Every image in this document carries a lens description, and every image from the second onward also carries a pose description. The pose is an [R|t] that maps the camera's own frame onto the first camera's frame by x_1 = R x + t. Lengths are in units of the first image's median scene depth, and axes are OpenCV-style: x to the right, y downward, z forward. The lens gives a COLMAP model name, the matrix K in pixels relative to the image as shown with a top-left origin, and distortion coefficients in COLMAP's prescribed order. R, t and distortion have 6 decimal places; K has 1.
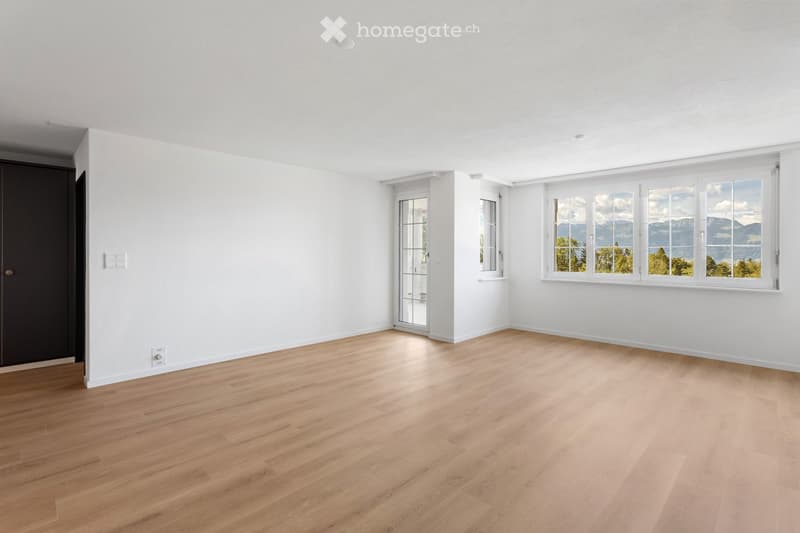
lens RADIAL K [[378.0, 0, 386.9], [0, 378.0, 253.8], [0, 0, 1]] dist [0.003921, 0.001060]
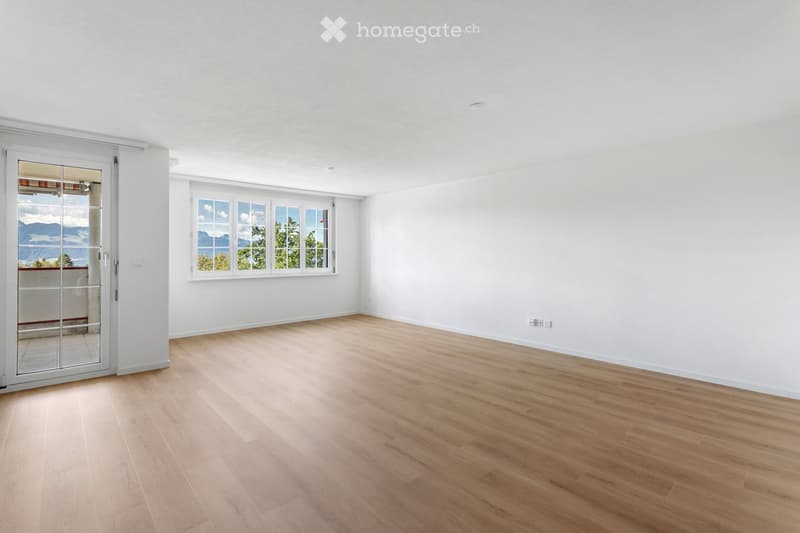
lens RADIAL K [[378.0, 0, 409.6], [0, 378.0, 247.0], [0, 0, 1]] dist [0.003921, 0.001060]
pose [[0.022949, 0.014691, 0.999629, -0.716140], [0.002870, 0.999887, -0.014761, -0.001054], [-0.999733, 0.003208, 0.022904, 0.568468]]
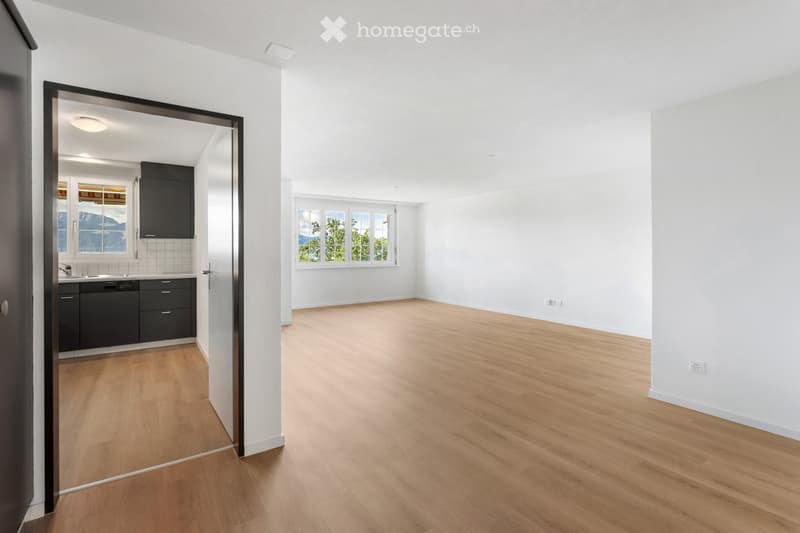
lens RADIAL K [[378.0, 0, 401.0], [0, 378.0, 252.3], [0, 0, 1]] dist [0.003921, 0.001060]
pose [[0.187593, -0.010062, 0.982195, -1.123534], [0.002487, 0.999949, 0.009769, -0.002600], [-0.982244, 0.000611, 0.187608, 0.516608]]
